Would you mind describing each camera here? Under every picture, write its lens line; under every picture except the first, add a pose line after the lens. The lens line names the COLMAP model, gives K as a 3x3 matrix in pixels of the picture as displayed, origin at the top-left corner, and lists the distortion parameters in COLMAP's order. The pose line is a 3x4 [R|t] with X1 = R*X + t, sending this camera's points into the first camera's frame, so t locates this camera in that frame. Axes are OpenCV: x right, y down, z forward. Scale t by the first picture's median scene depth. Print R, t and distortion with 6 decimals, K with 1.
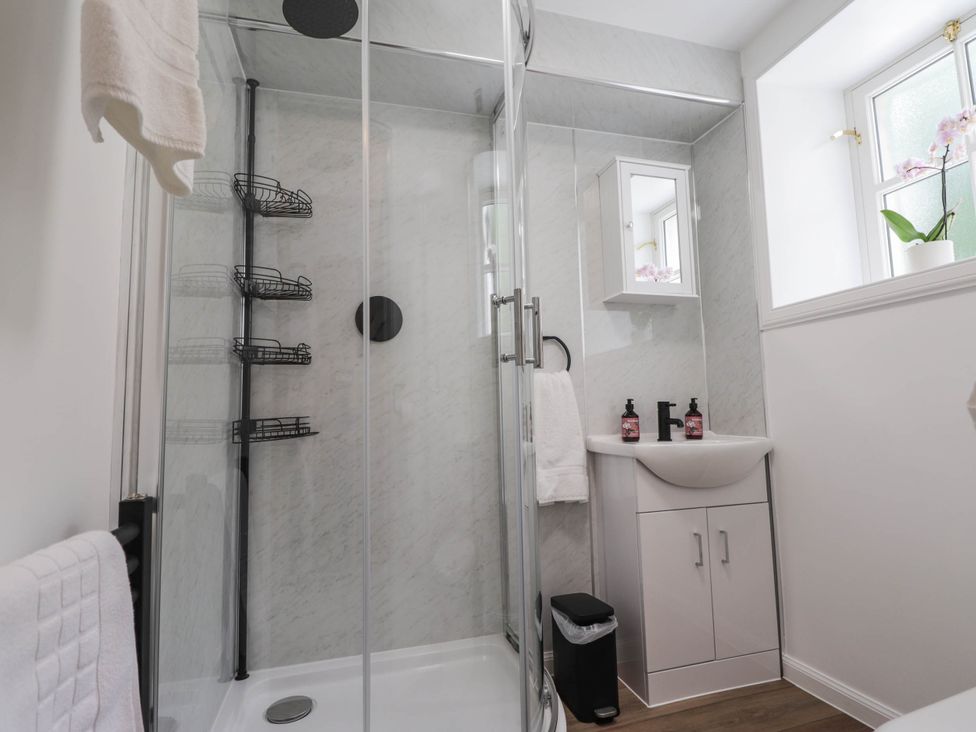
lens RADIAL K [[510.4, 0, 491.0], [0, 510.4, 364.2], [0, 0, 1]] dist [0.001233, -0.013414]
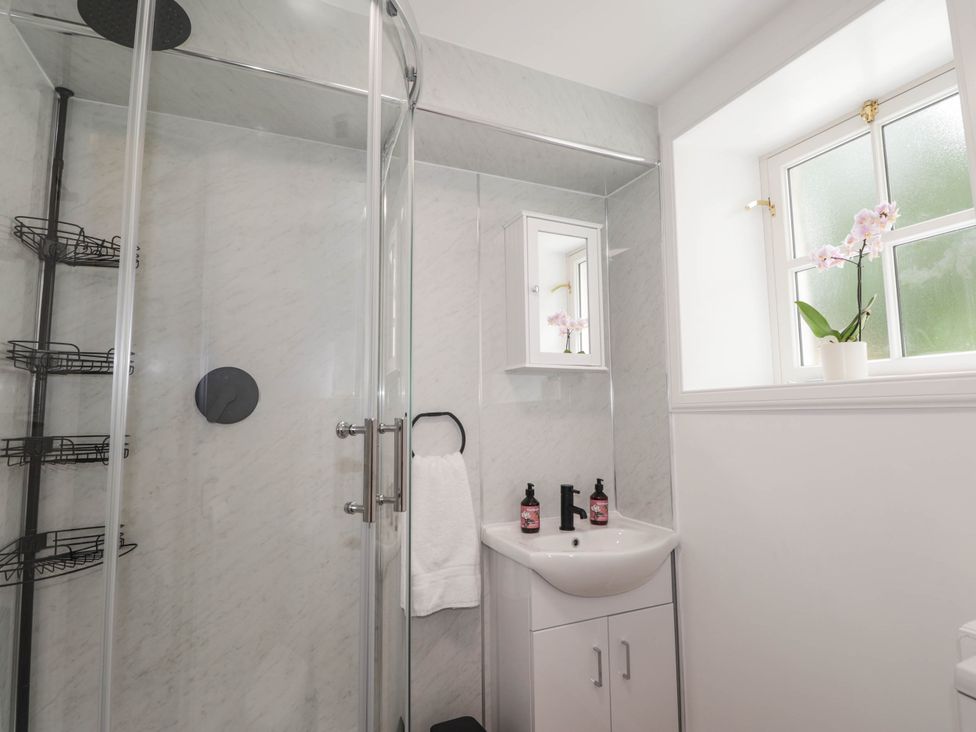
lens RADIAL K [[510.4, 0, 491.0], [0, 510.4, 364.2], [0, 0, 1]] dist [0.001233, -0.013414]
pose [[0.989004, 0.028348, 0.145148, 0.071326], [-0.027365, 0.999587, -0.008763, -0.135446], [-0.145337, 0.004694, 0.989371, 0.132311]]
